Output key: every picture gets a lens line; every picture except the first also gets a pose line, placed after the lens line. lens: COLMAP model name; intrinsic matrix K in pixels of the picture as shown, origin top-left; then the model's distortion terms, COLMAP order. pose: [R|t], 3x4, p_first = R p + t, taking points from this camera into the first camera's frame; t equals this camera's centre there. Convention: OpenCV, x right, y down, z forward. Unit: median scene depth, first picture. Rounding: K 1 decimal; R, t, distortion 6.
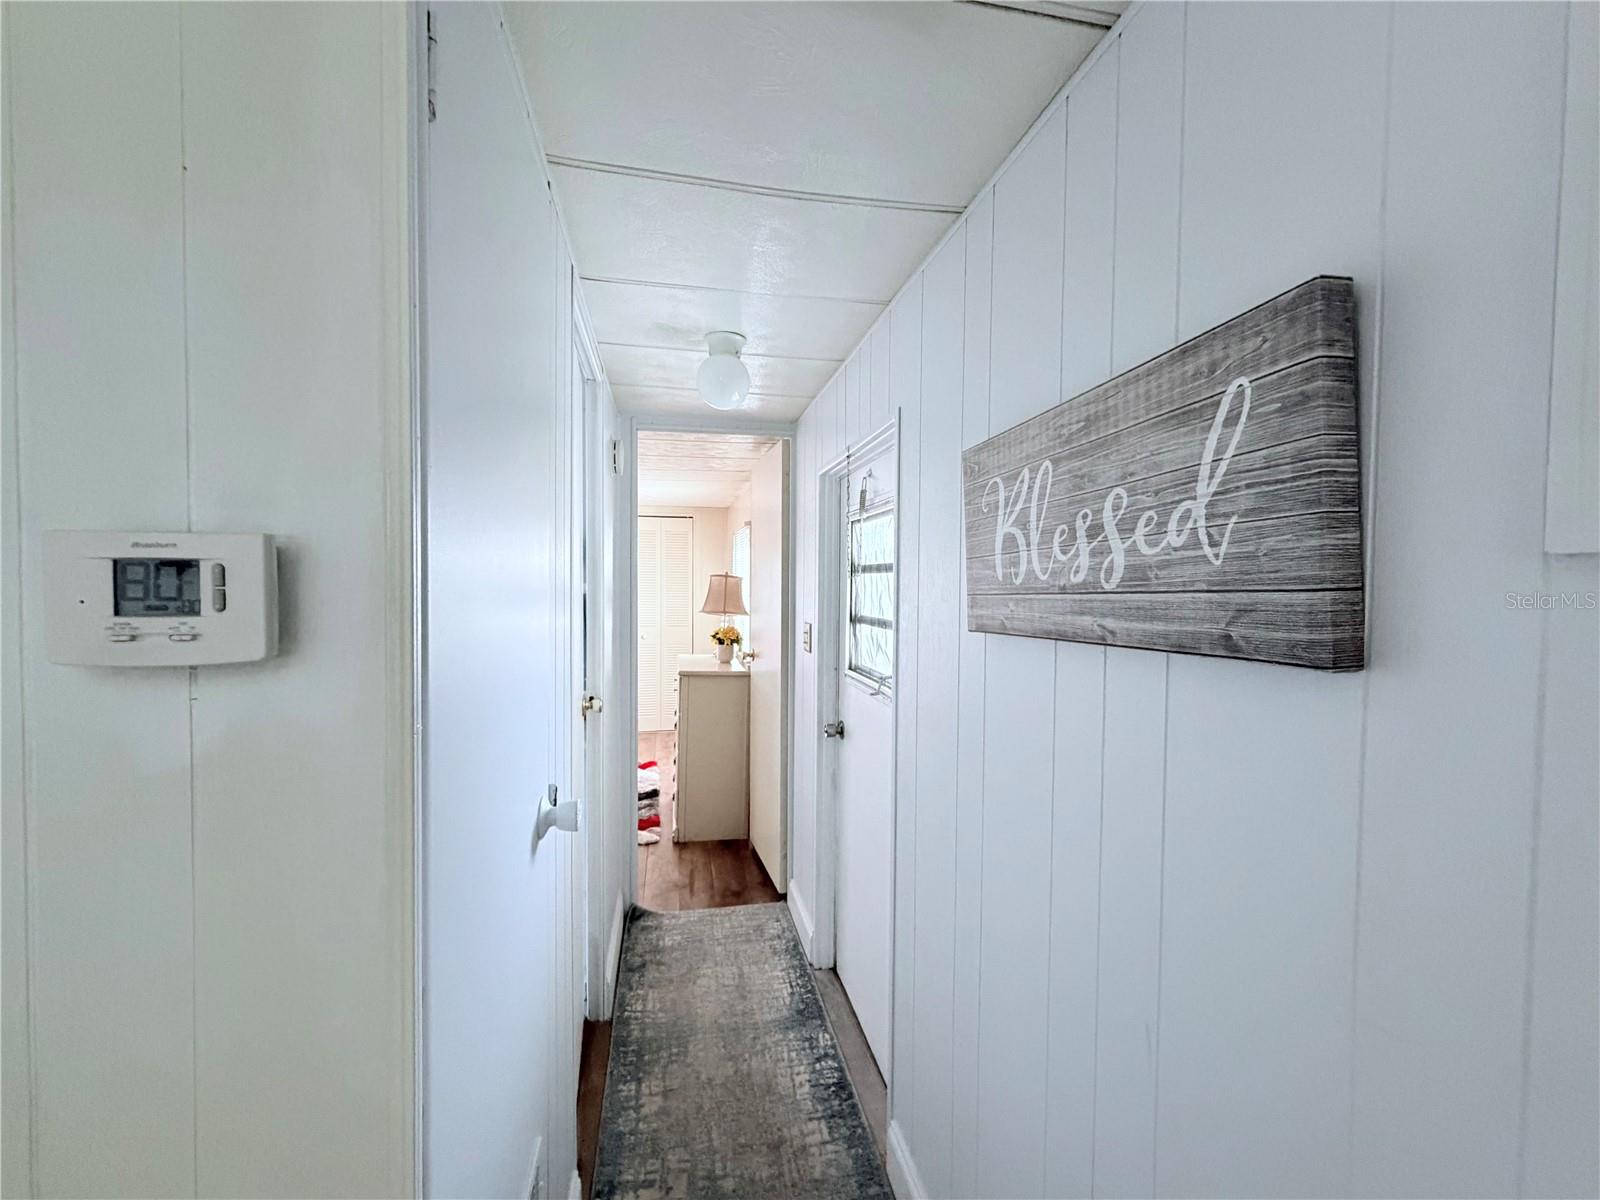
lens RADIAL K [[636.0, 0, 800.0], [0, 636.0, 600.0], [0, 0, 1]] dist [-0.000313, 0.000016]
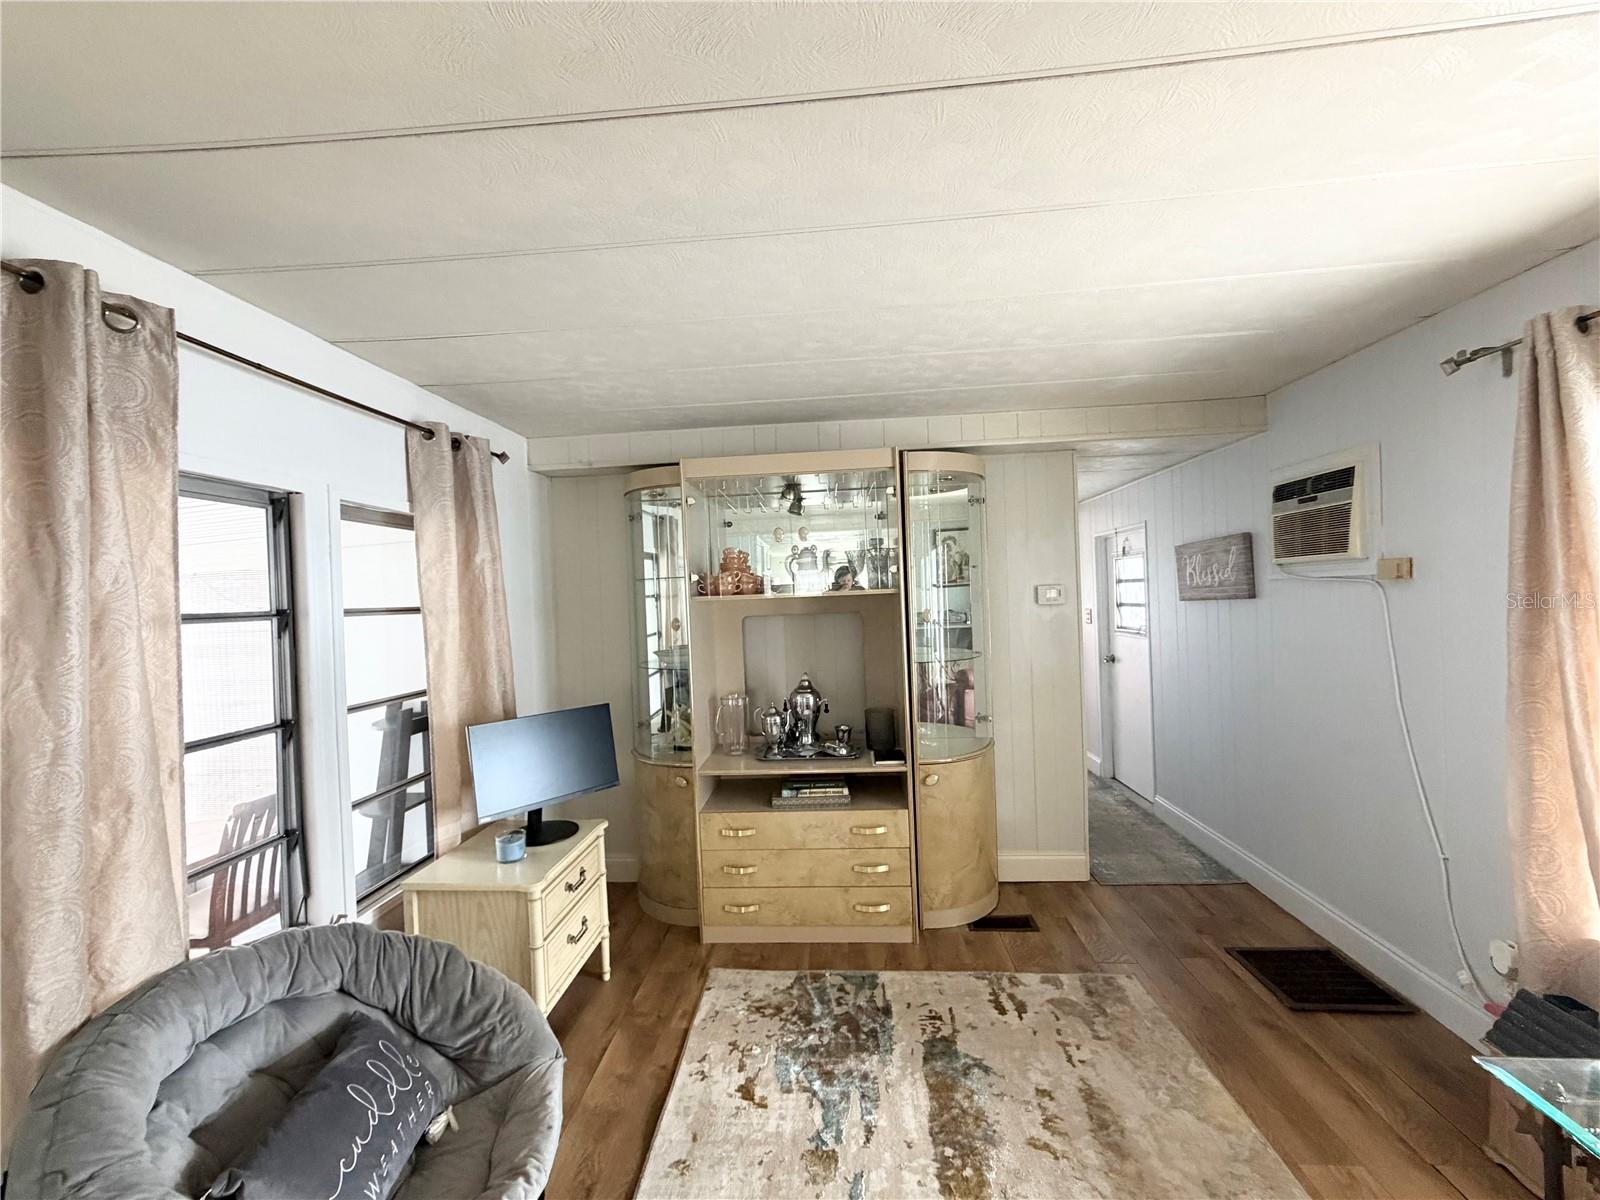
lens RADIAL K [[636.0, 0, 800.0], [0, 636.0, 600.0], [0, 0, 1]] dist [-0.000313, 0.000016]
pose [[0.961196, -0.043138, -0.272473, -1.023583], [0.038045, 0.998989, -0.023950, 0.069601], [0.273231, 0.012655, 0.961865, -3.809888]]
